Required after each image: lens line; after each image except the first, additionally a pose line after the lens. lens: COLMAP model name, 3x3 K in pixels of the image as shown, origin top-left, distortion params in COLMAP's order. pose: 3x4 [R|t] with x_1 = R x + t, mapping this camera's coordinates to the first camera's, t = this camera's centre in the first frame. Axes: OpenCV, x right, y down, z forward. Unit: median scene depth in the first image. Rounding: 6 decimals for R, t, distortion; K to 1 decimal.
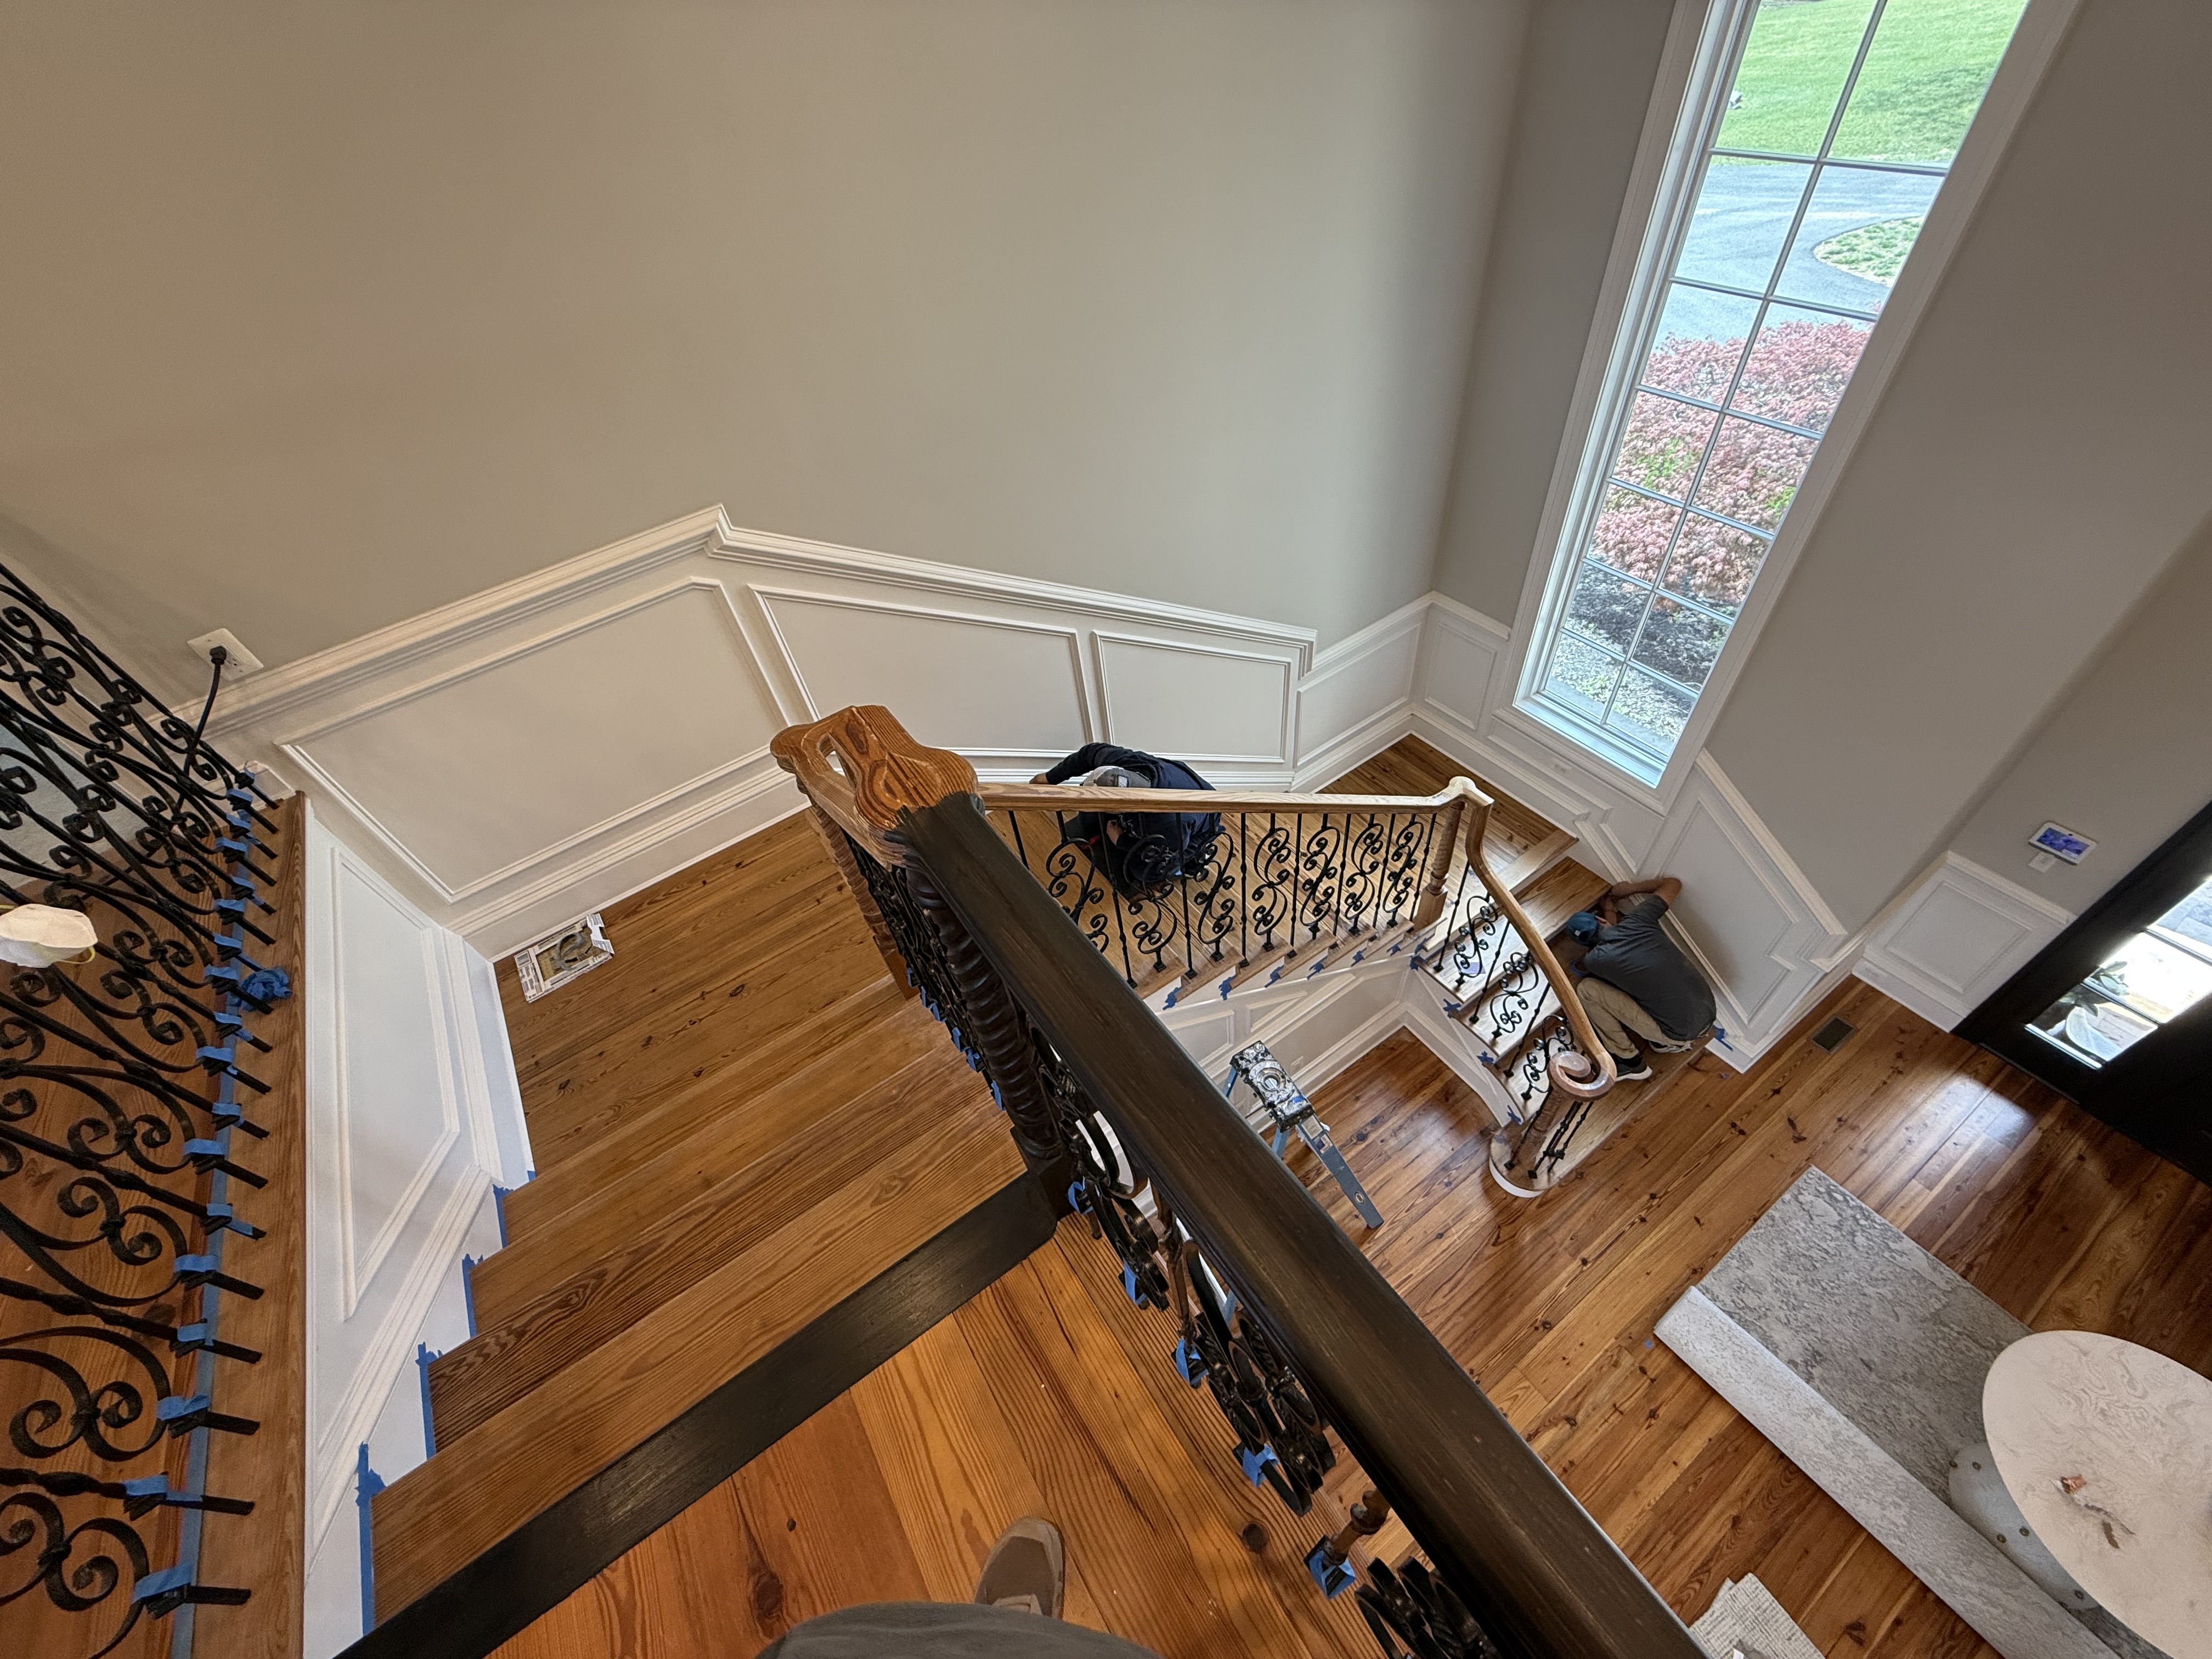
lens RADIAL K [[880.8, 0, 1106.3], [0, 880.8, 825.6], [0, 0, 1]] dist [0.001079, -0.000177]
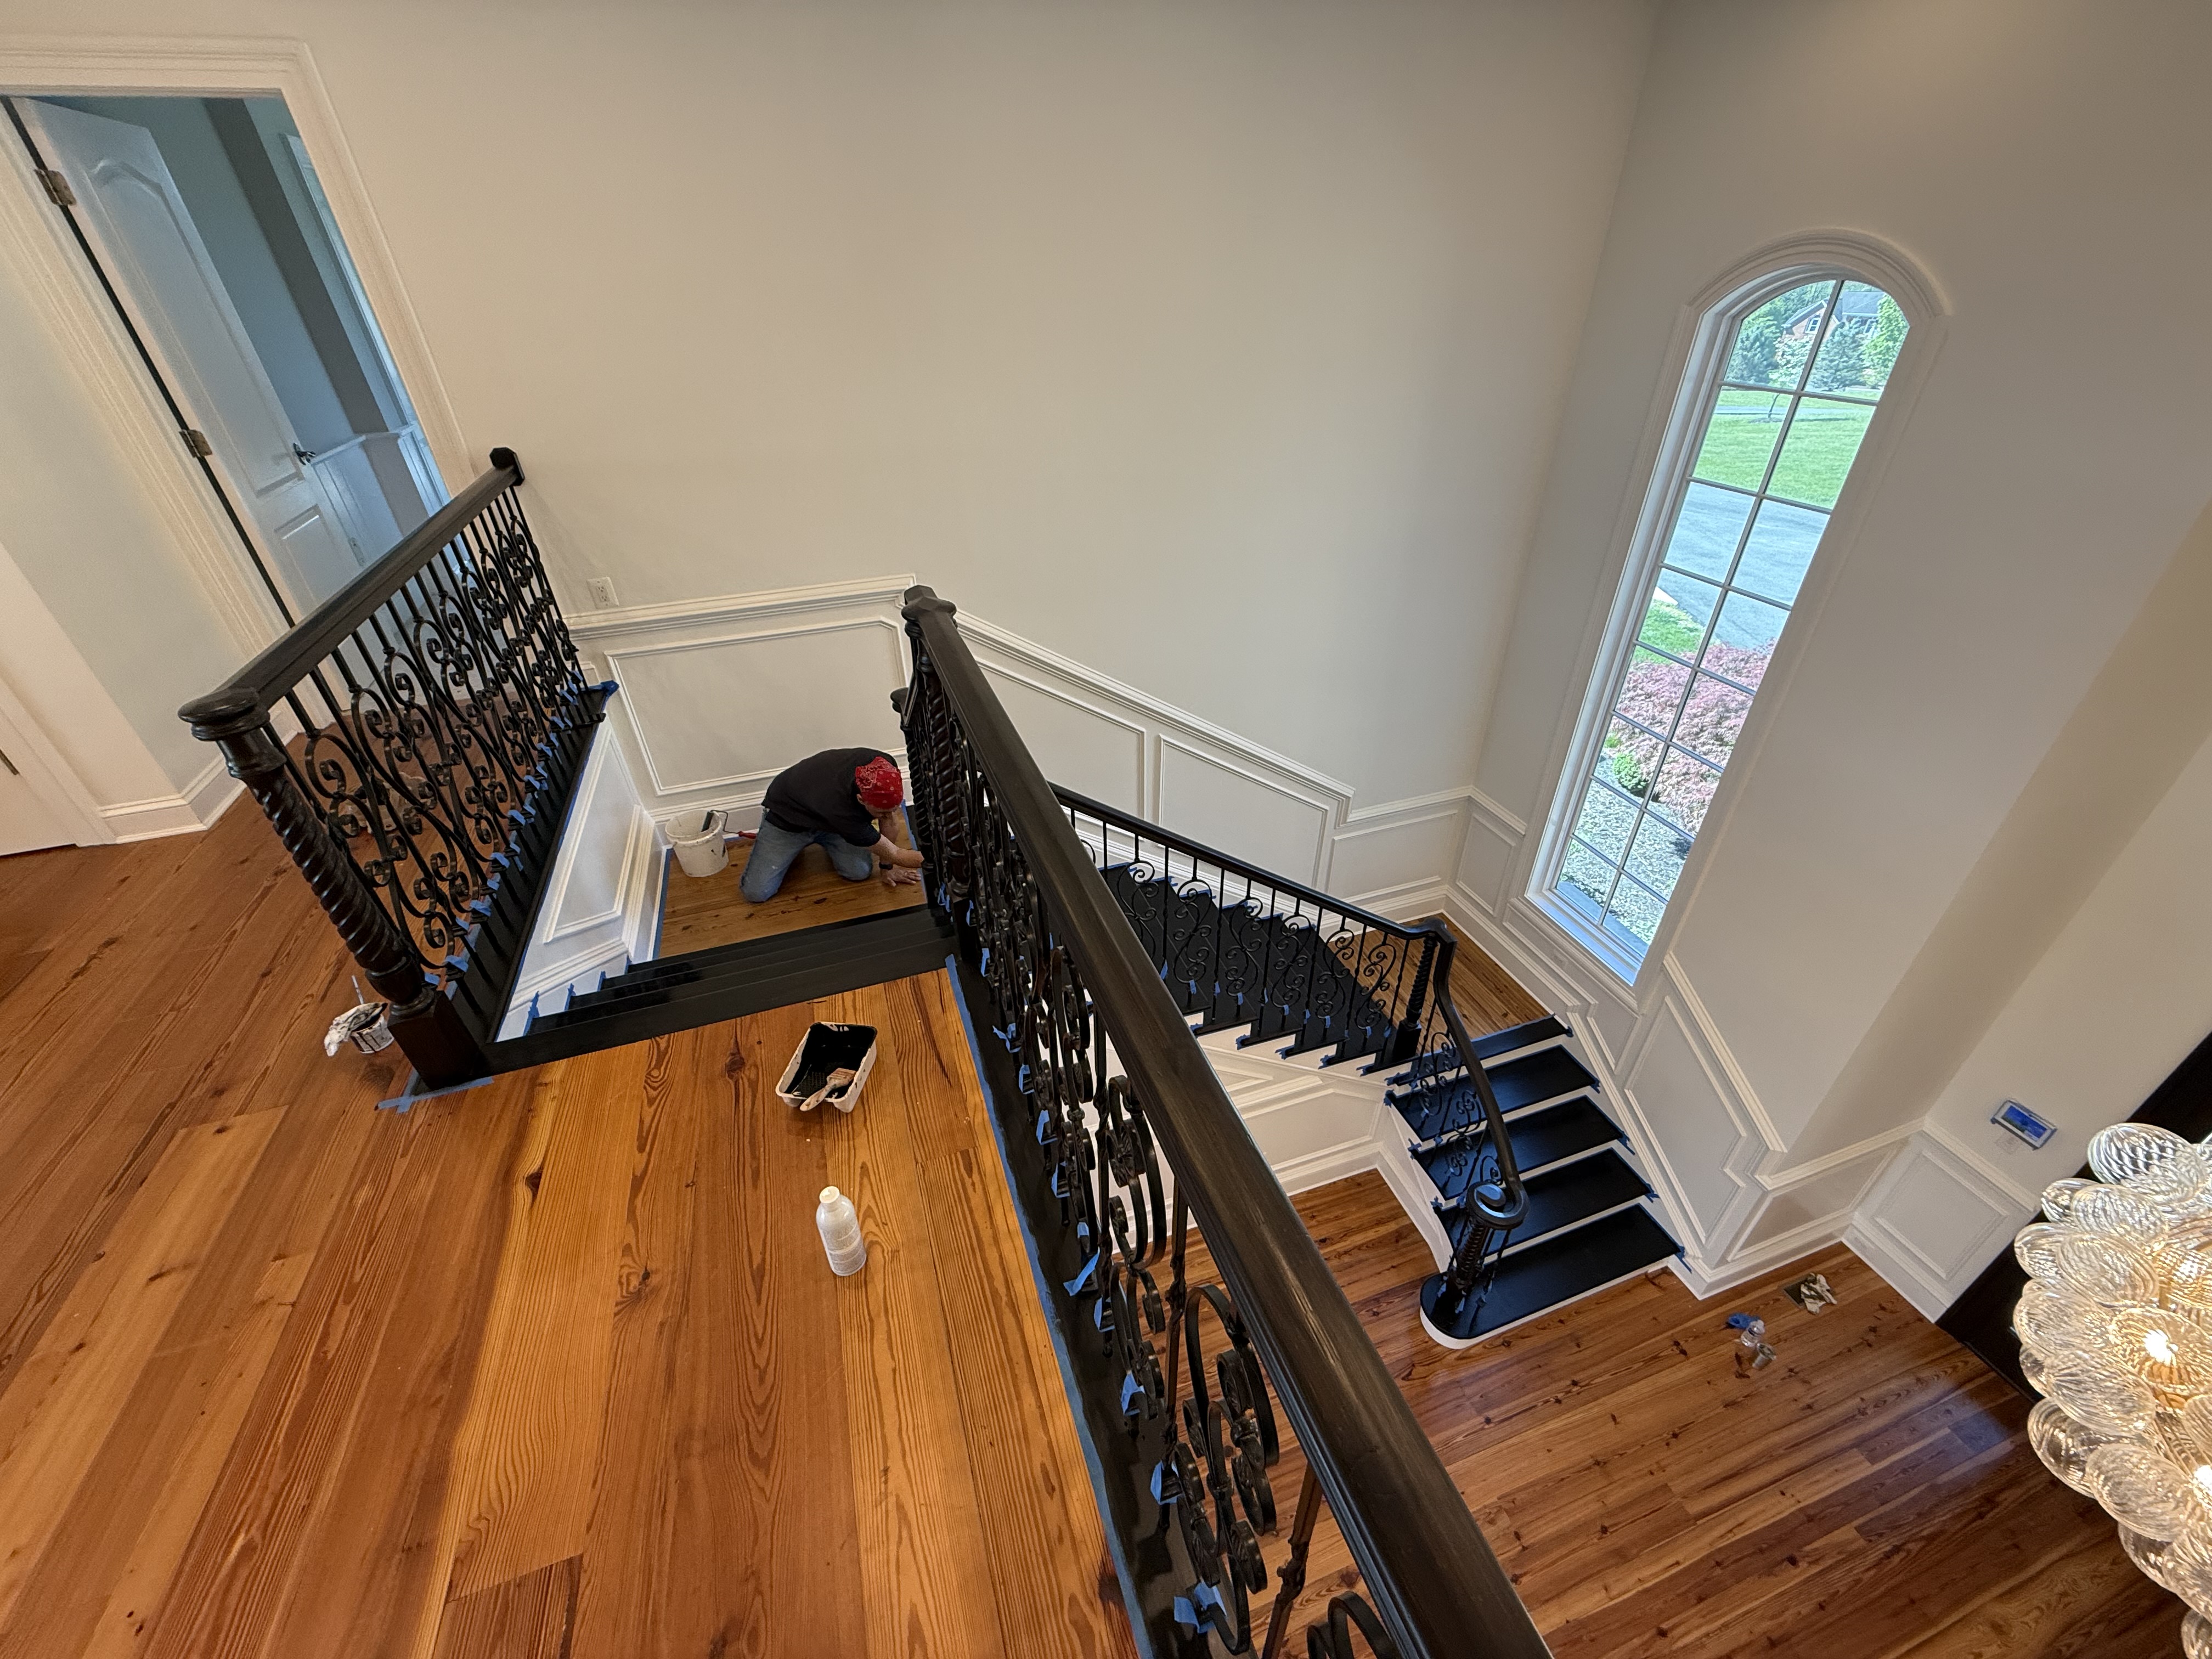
lens RADIAL K [[880.8, 0, 1106.3], [0, 880.8, 825.6], [0, 0, 1]] dist [0.001079, -0.000177]
pose [[0.960531, 0.222682, -0.166711, 0.135827], [-0.253469, 0.947539, -0.194738, 0.153659], [0.114600, 0.229309, 0.966584, -0.191812]]
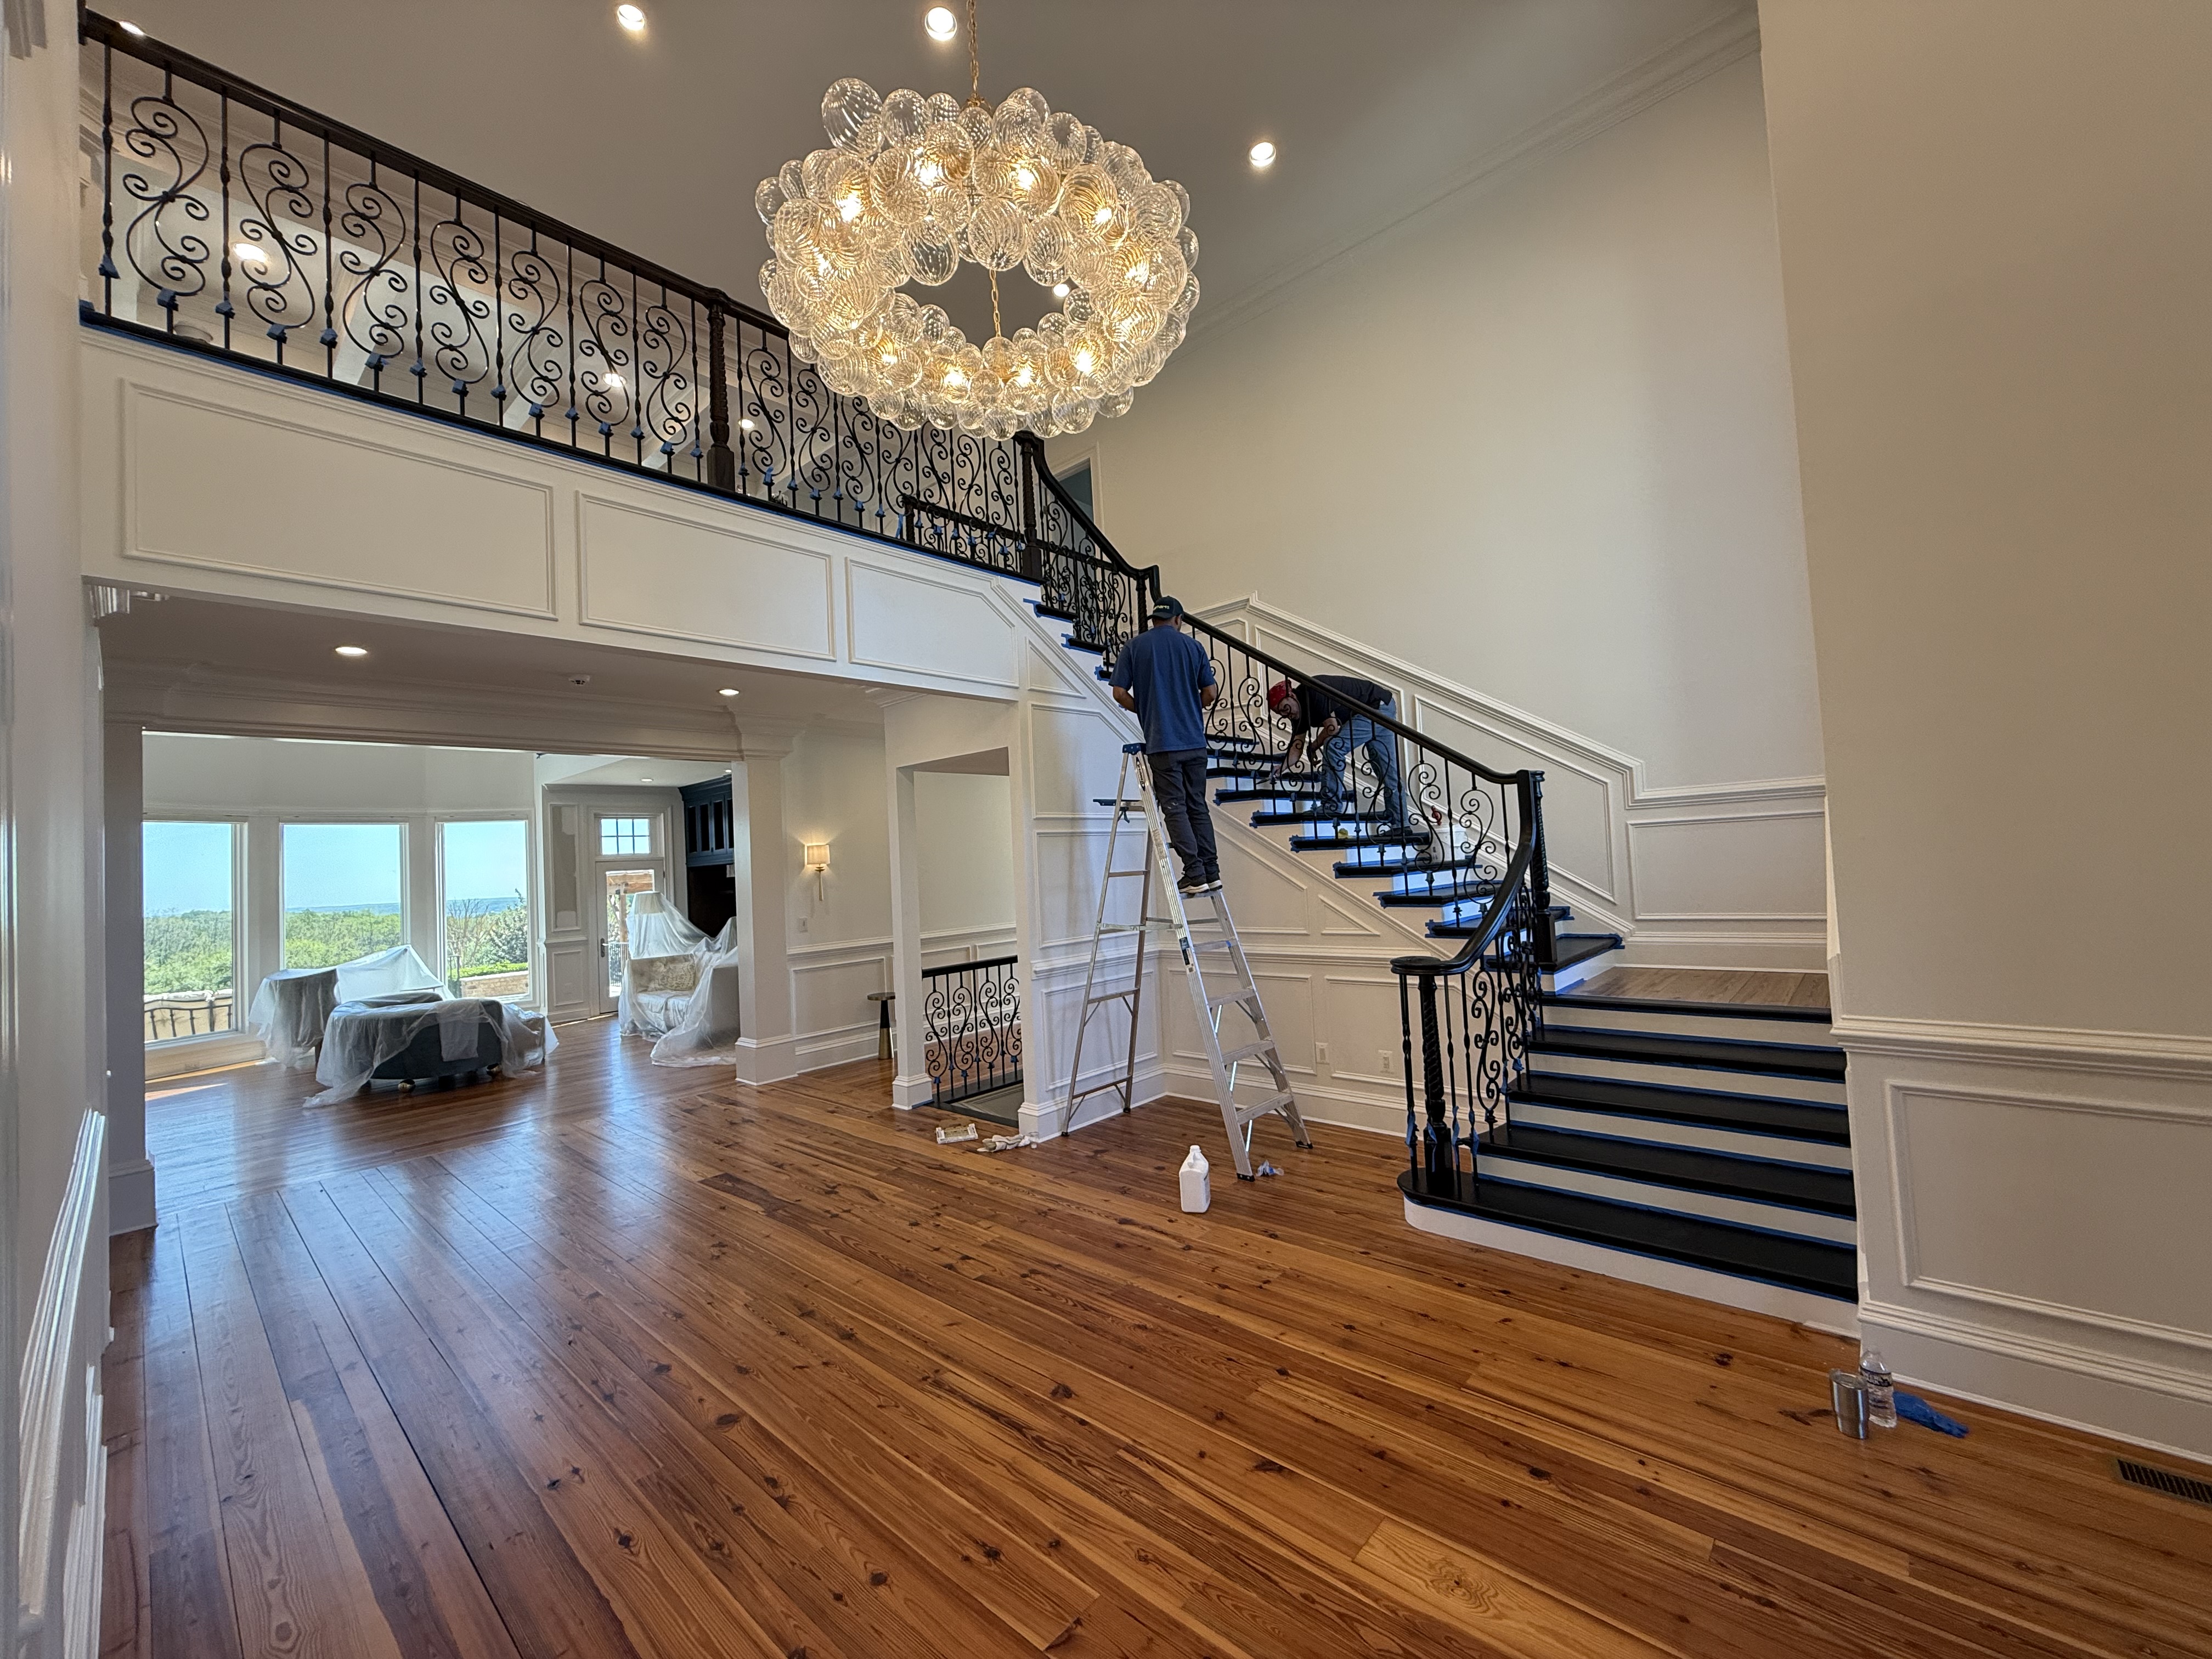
lens RADIAL K [[880.8, 0, 1106.3], [0, 880.8, 825.6], [0, 0, 1]] dist [0.001079, -0.000177]
pose [[0.244414, 0.062946, -0.967626, 1.250791], [-0.689322, 0.713107, -0.127727, 0.480490], [0.681981, 0.698224, 0.217683, 0.377653]]
